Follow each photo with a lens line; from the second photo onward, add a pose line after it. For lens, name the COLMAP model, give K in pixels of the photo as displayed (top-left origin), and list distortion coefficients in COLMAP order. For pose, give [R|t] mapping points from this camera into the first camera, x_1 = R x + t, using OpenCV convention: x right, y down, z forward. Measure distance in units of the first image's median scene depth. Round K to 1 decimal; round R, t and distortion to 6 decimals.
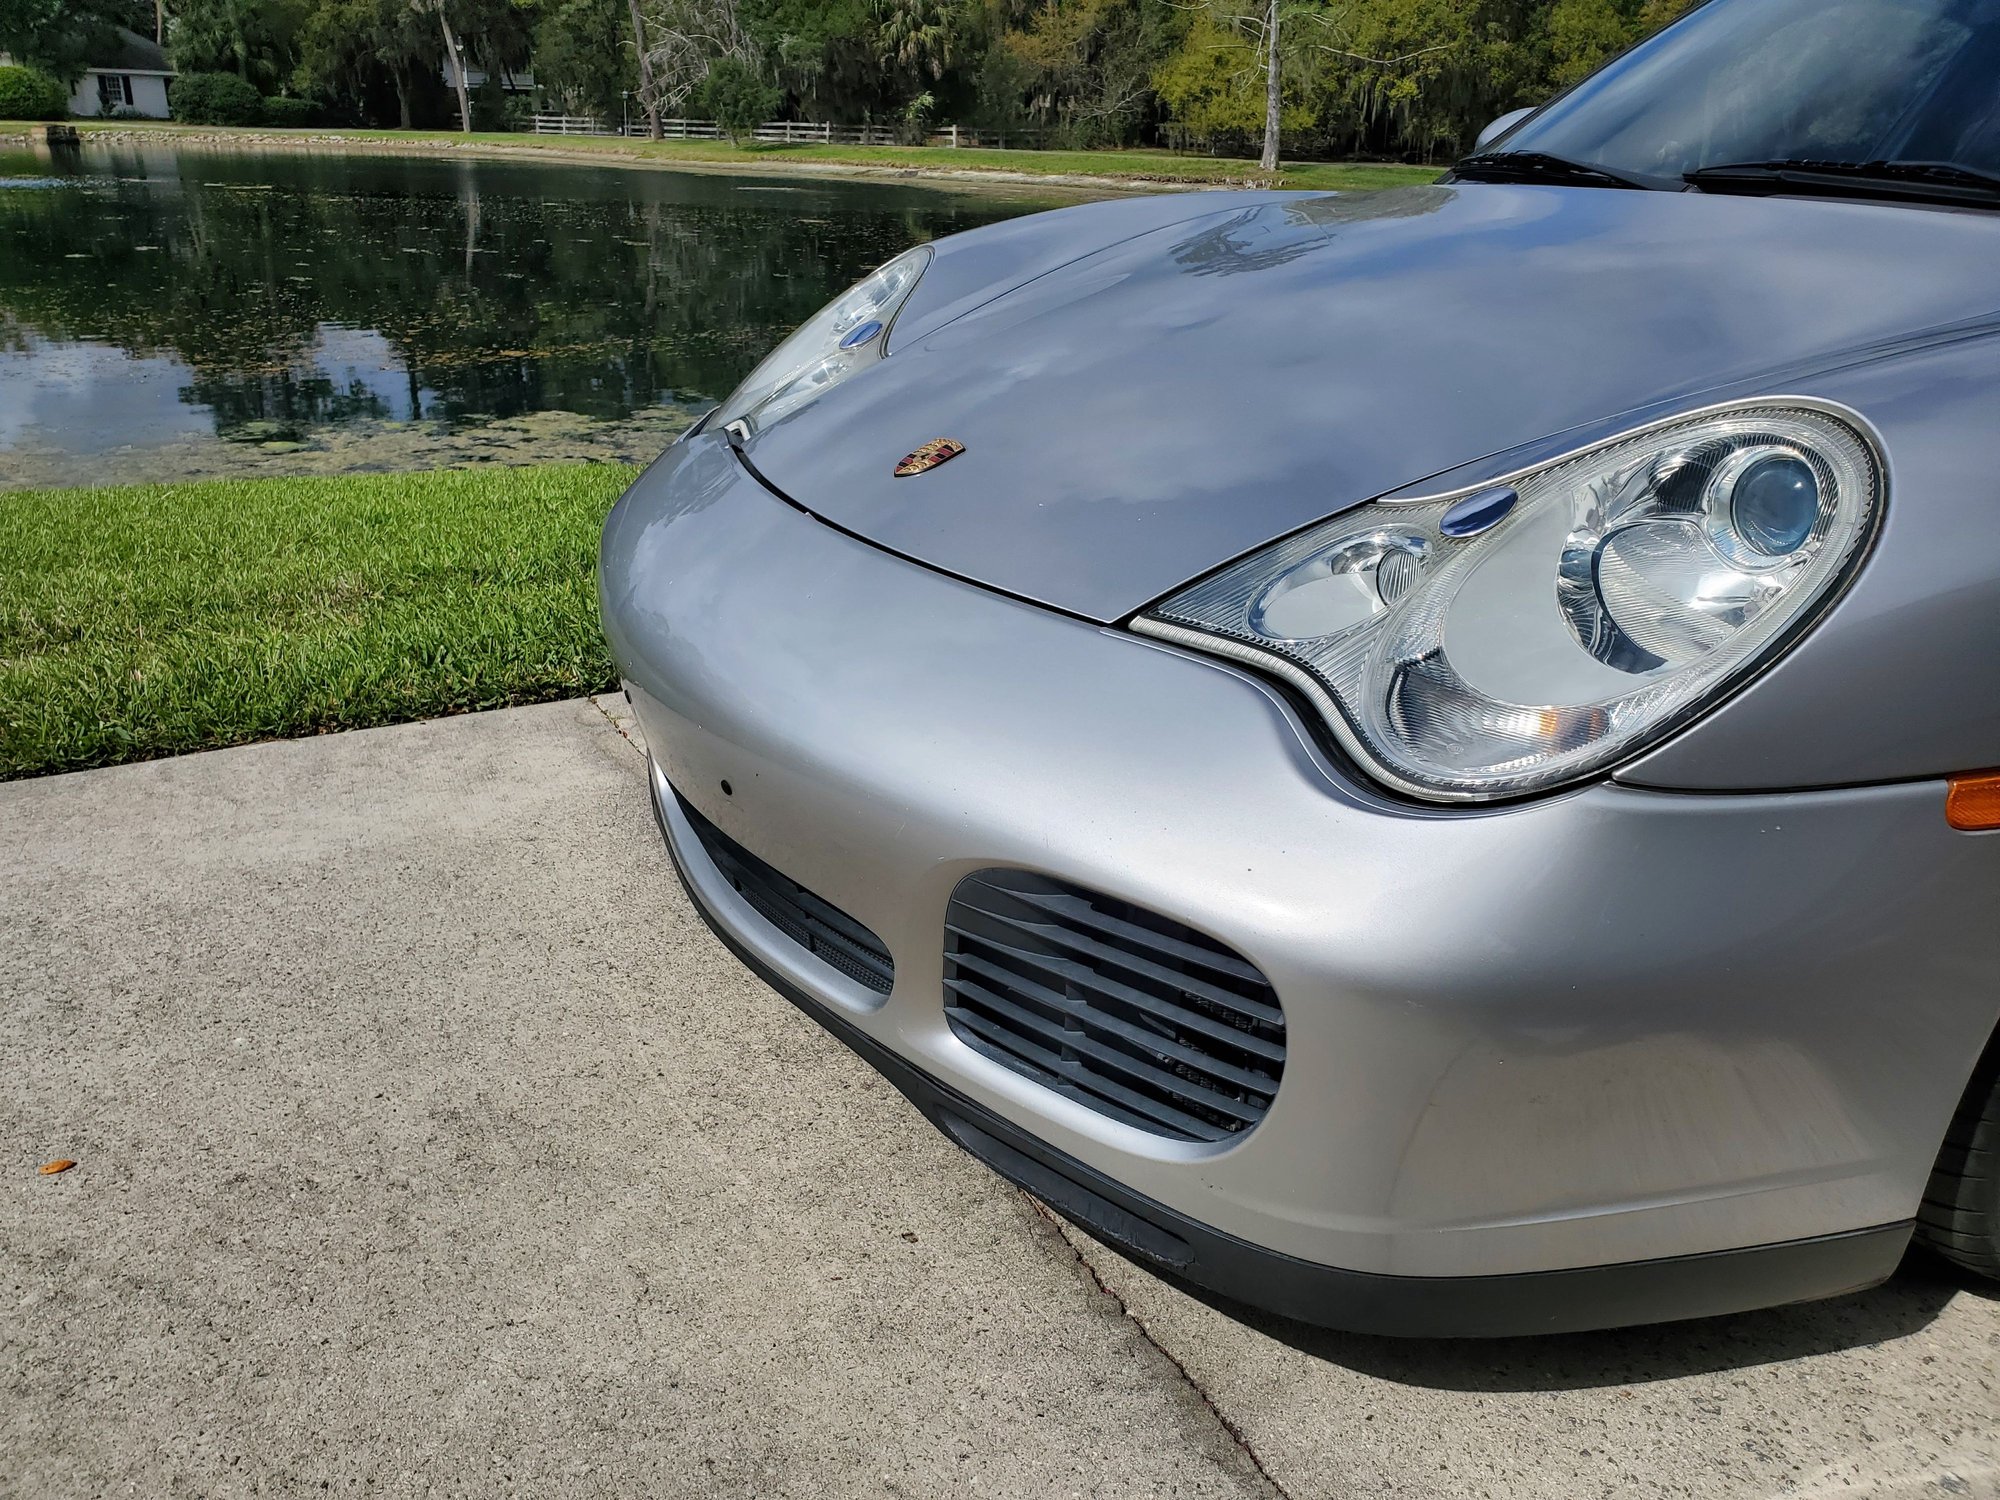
lens RADIAL K [[1489.8, 0, 1001.1], [0, 1489.8, 760.2], [0, 0, 1]] dist [-0.002451, -0.003875]
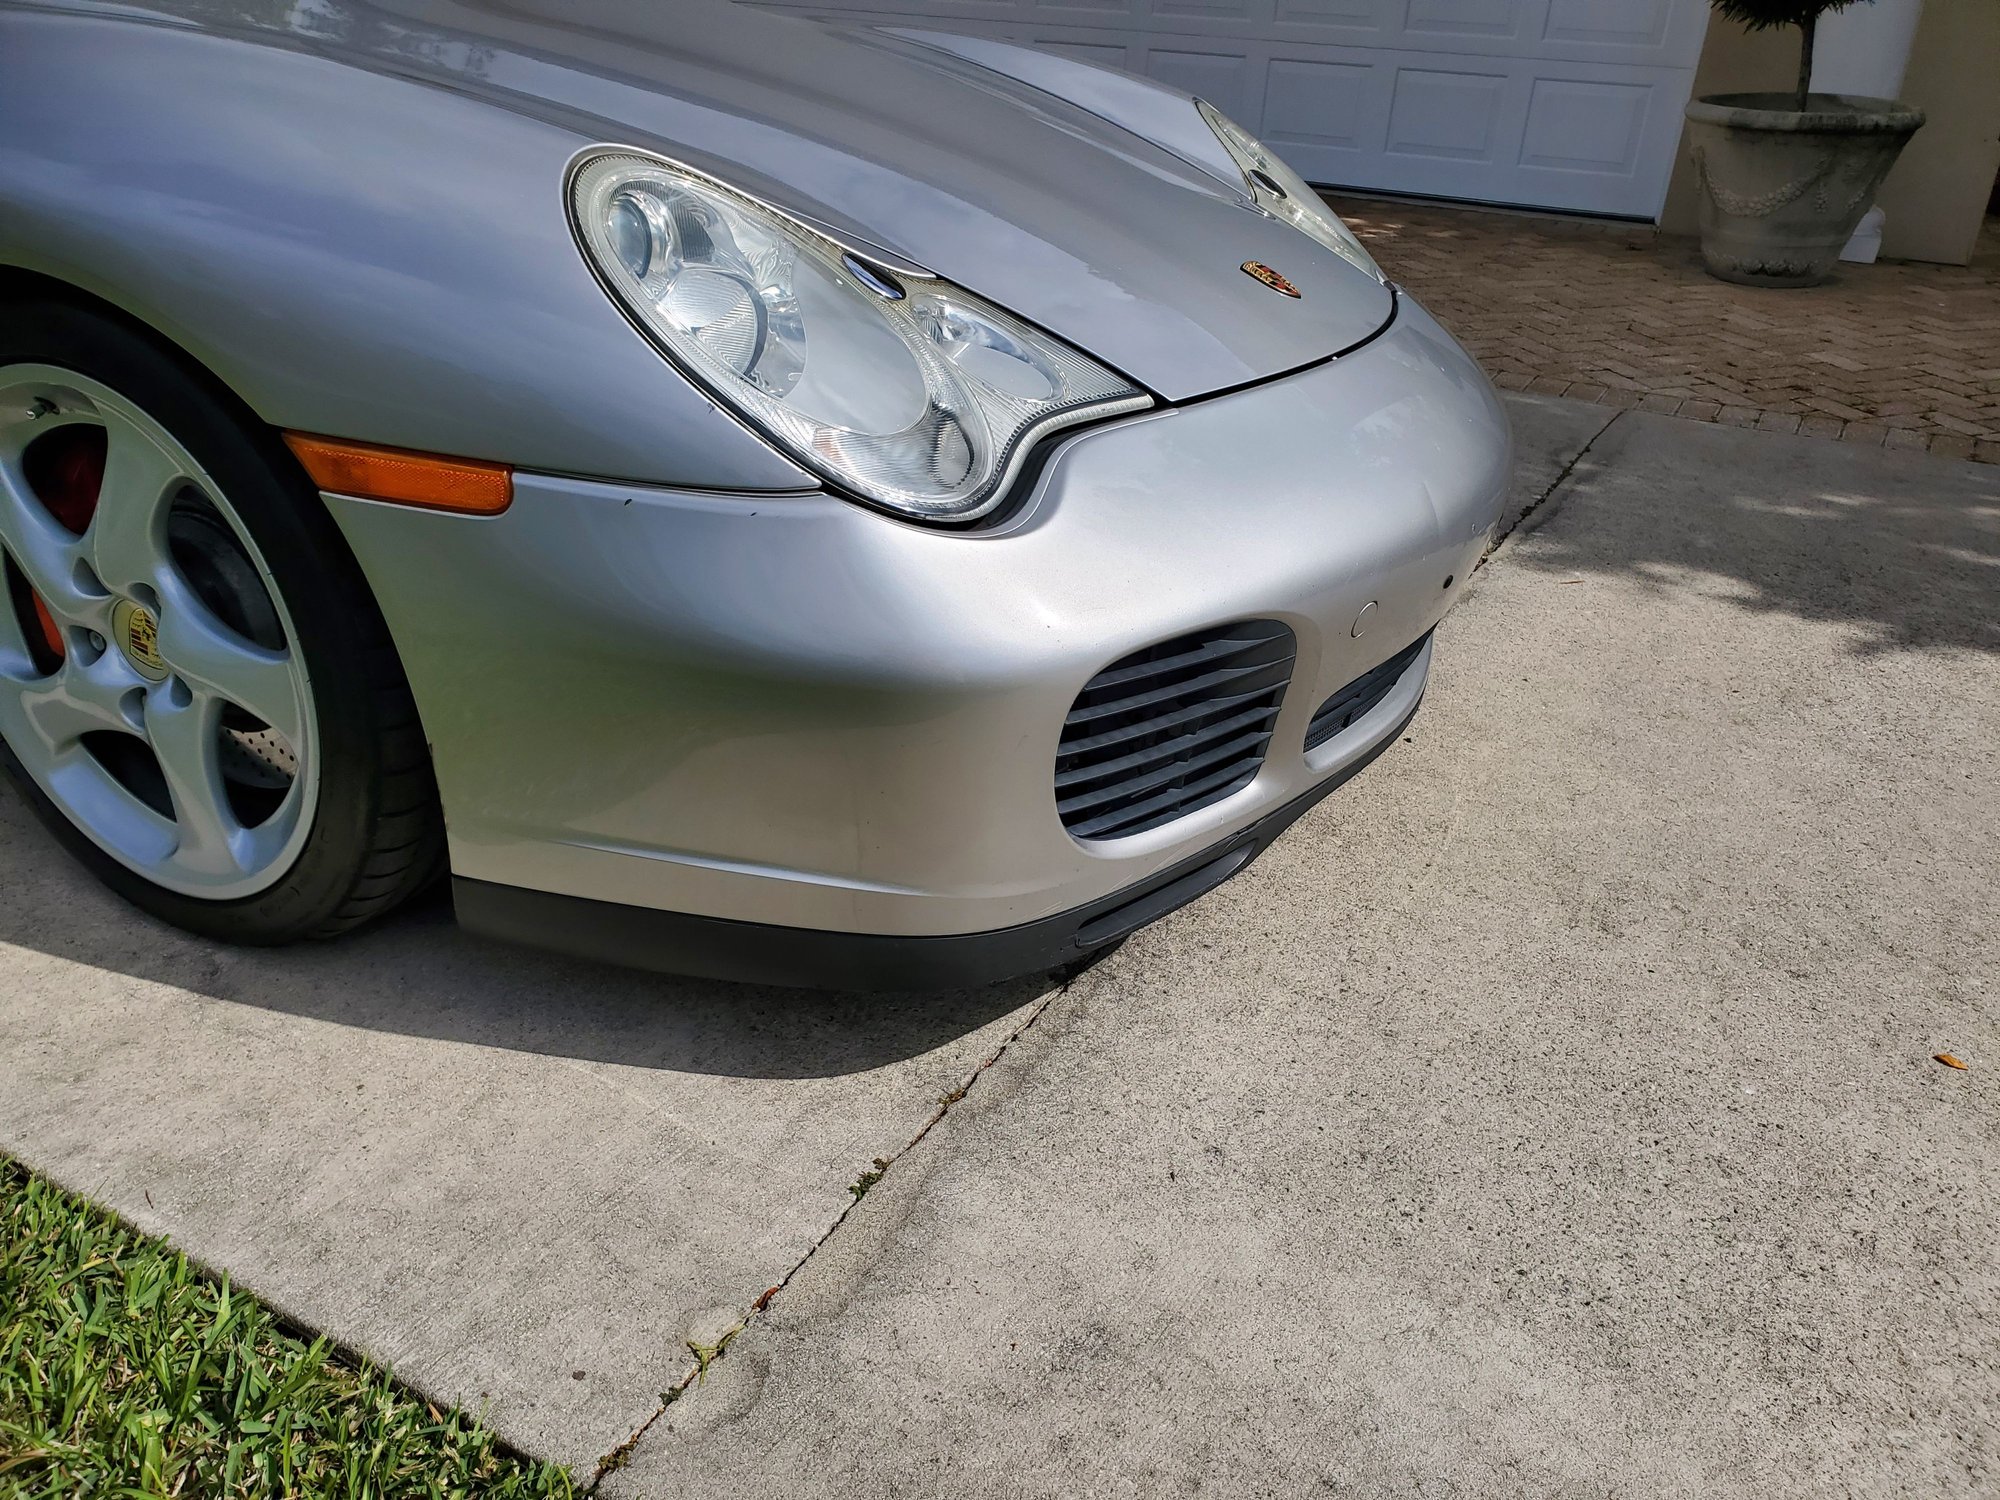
lens RADIAL K [[1489.8, 0, 1001.1], [0, 1489.8, 760.2], [0, 0, 1]] dist [-0.002451, -0.003875]
pose [[-0.488116, -0.445319, 0.750622, -0.888519], [0.278099, 0.735853, 0.617400, -0.639975], [-0.827287, 0.510110, -0.235339, 1.503609]]
